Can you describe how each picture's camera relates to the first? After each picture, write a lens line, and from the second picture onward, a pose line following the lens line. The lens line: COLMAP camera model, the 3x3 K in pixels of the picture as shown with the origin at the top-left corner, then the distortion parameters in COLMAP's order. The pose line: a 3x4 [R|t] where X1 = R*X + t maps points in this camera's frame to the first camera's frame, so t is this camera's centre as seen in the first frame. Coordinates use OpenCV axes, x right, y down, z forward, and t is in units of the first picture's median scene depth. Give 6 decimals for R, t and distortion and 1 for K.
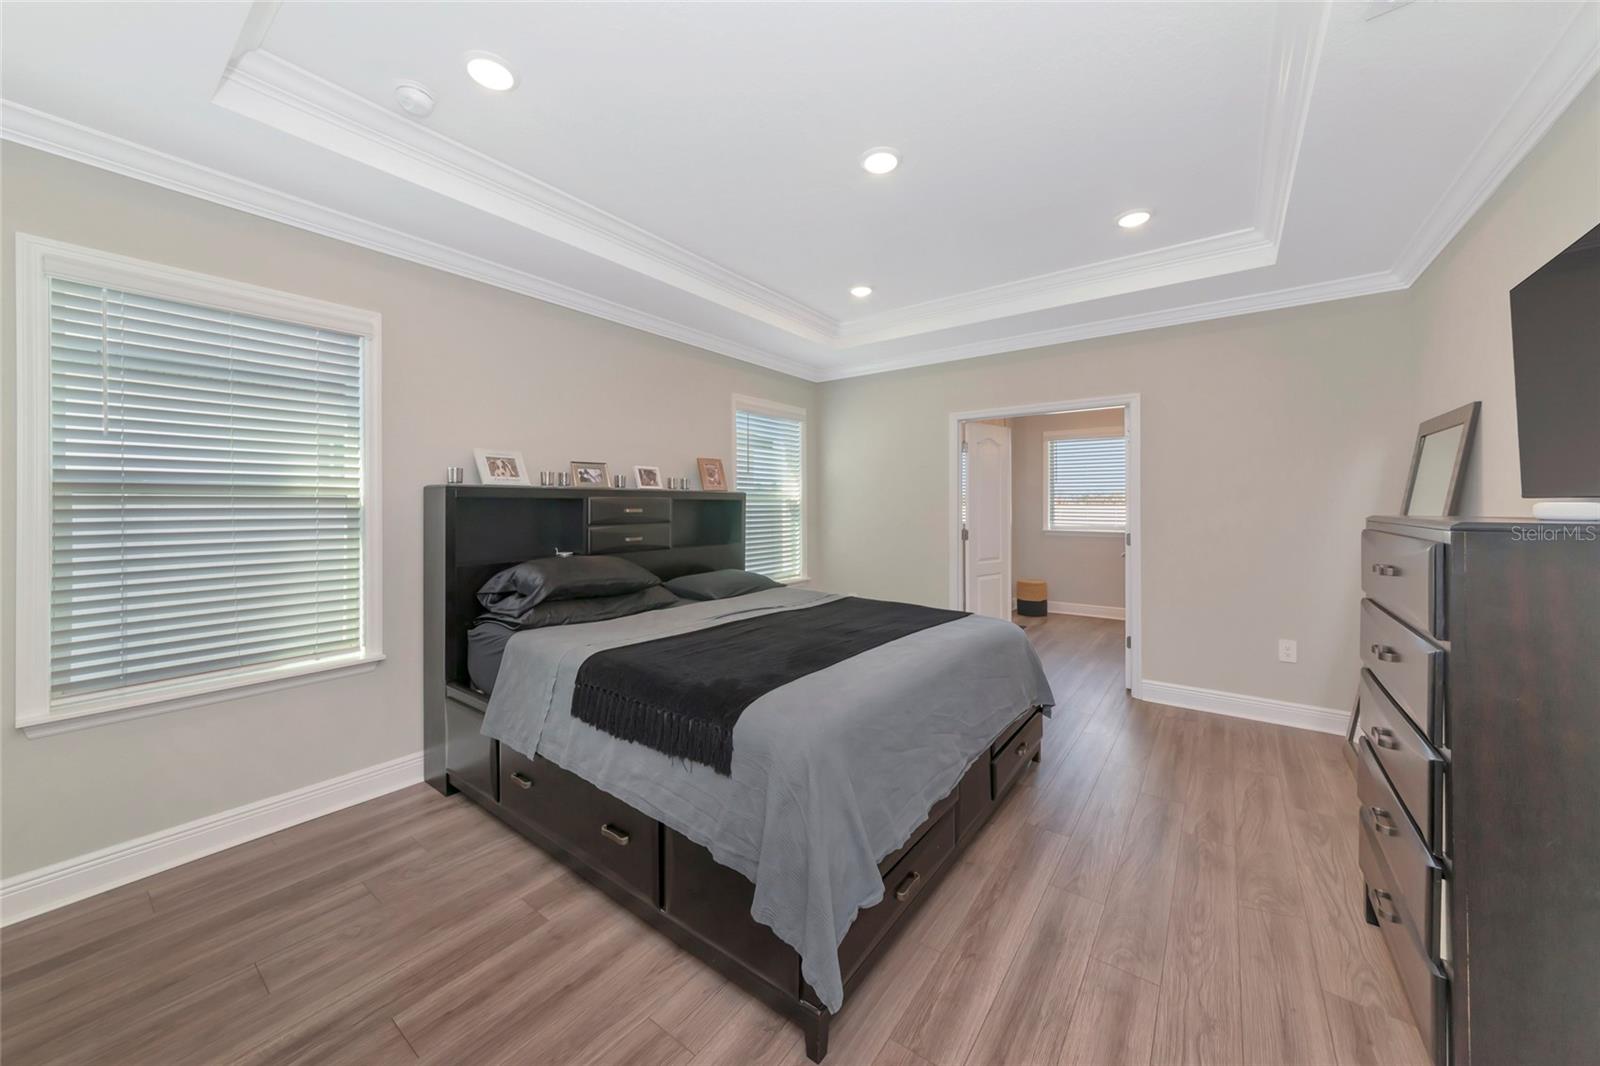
lens RADIAL K [[543.8, 0, 790.3], [0, 543.8, 504.7], [0, 0, 1]] dist [0.000374, 0.000047]
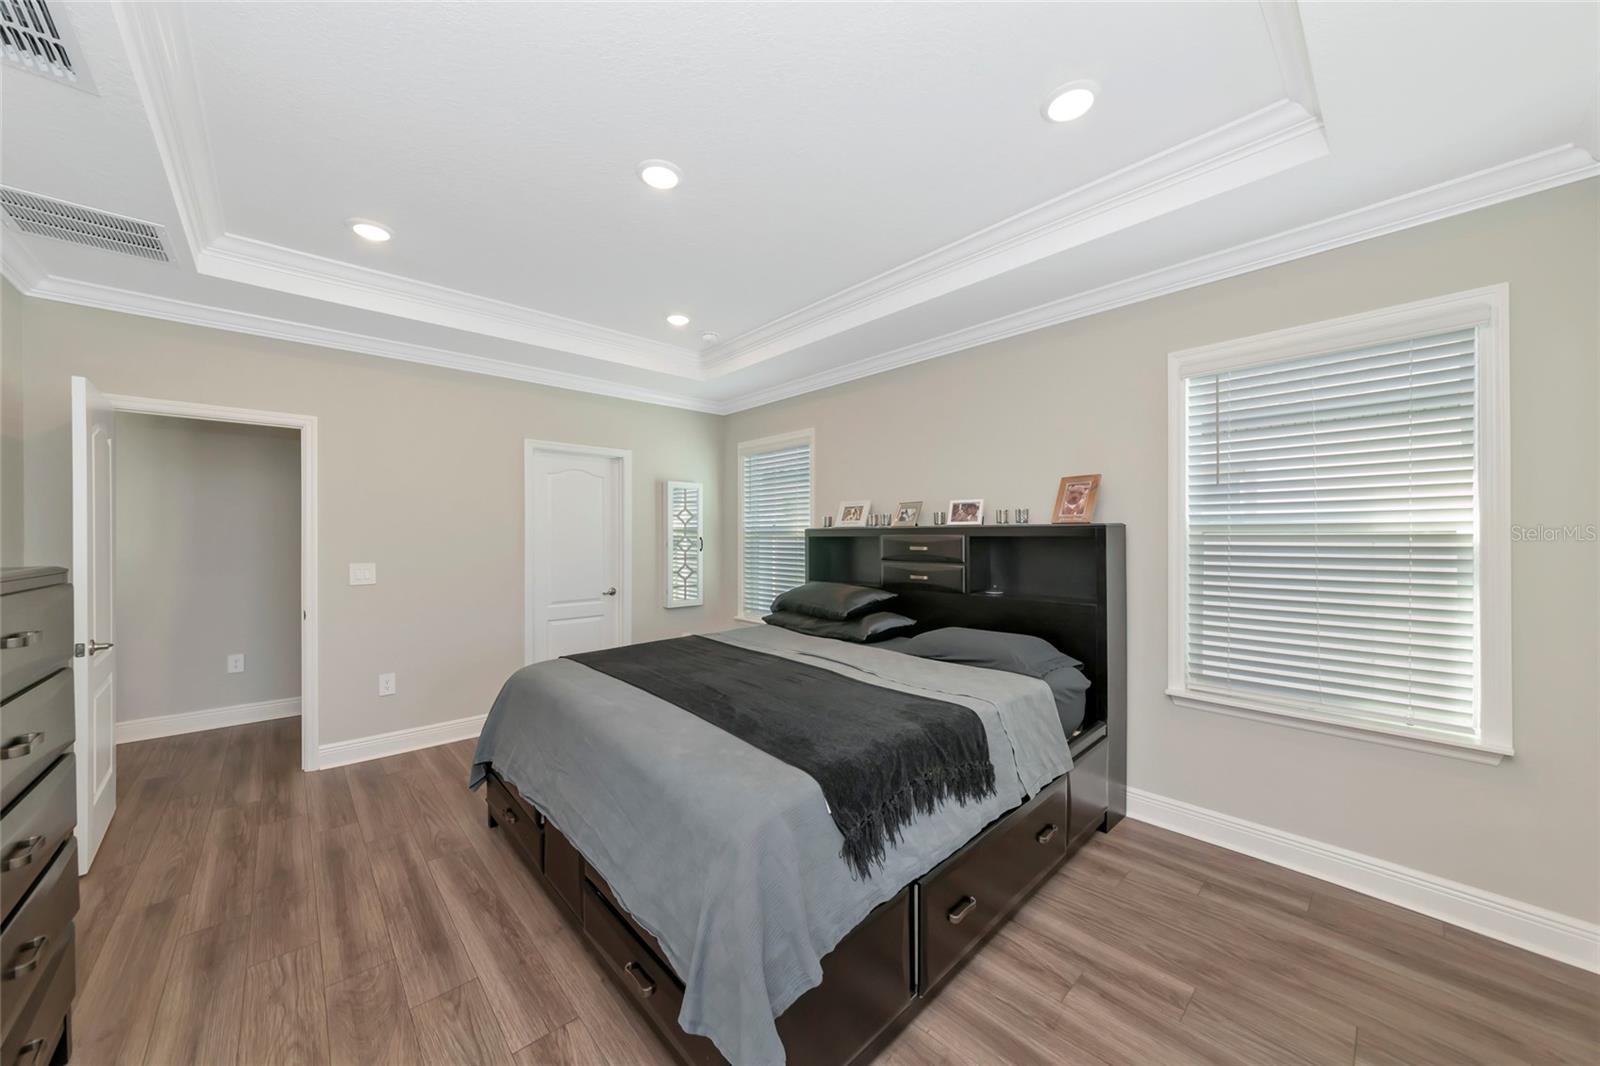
lens RADIAL K [[551.9, 0, 795.4], [0, 551.9, 537.8], [0, 0, 1]] dist [0.001462, 0.000172]
pose [[-0.144949, -0.004529, -0.989429, 0.861449], [-0.004066, 0.999984, -0.003982, -0.003773], [0.989431, 0.003446, -0.144966, 1.096118]]
